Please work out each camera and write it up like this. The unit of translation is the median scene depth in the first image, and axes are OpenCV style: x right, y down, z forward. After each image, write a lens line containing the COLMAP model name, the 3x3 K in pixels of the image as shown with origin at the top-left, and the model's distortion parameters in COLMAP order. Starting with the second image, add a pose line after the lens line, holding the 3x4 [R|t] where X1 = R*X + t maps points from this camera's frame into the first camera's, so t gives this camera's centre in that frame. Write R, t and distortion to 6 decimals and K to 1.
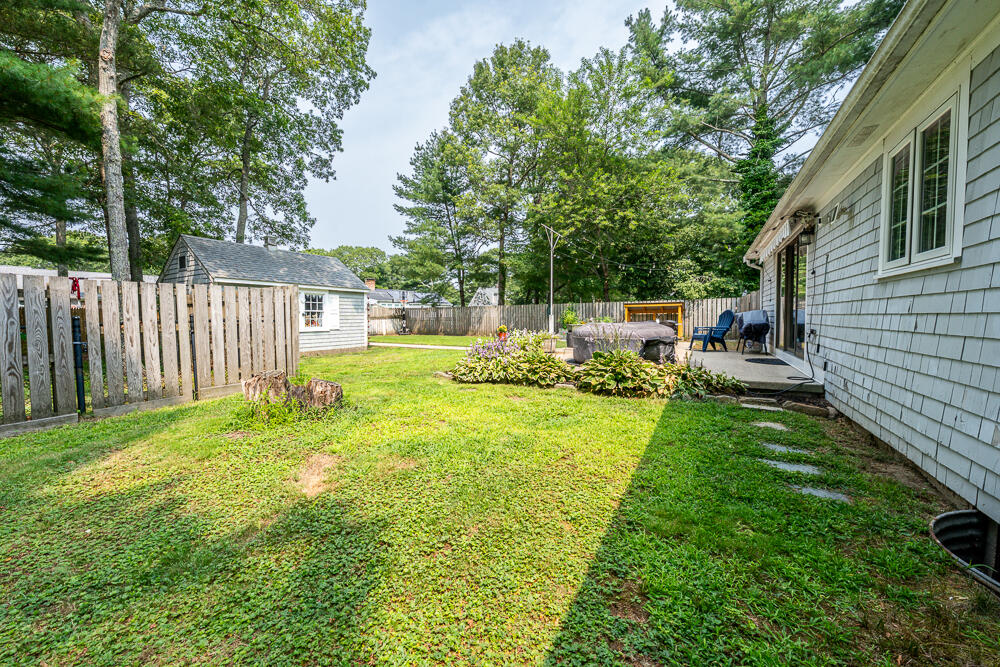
lens RADIAL K [[357.0, 0, 500.0], [0, 357.0, 333.5], [0, 0, 1]] dist [-0.000263, -0.000013]
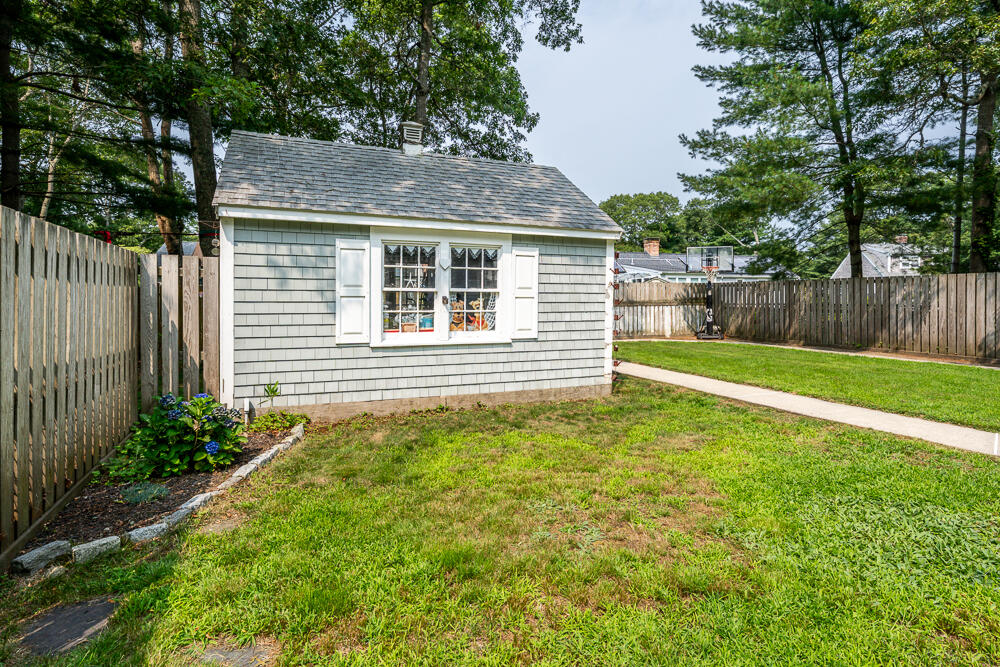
lens RADIAL K [[514.4, 0, 495.9], [0, 514.4, 303.6], [0, 0, 1]] dist [0.001258, 0.000211]
pose [[0.796895, 0.012554, -0.603987, -0.088011], [-0.033976, 0.999133, -0.024060, -0.019155], [0.603162, 0.039695, 0.796631, 0.302870]]
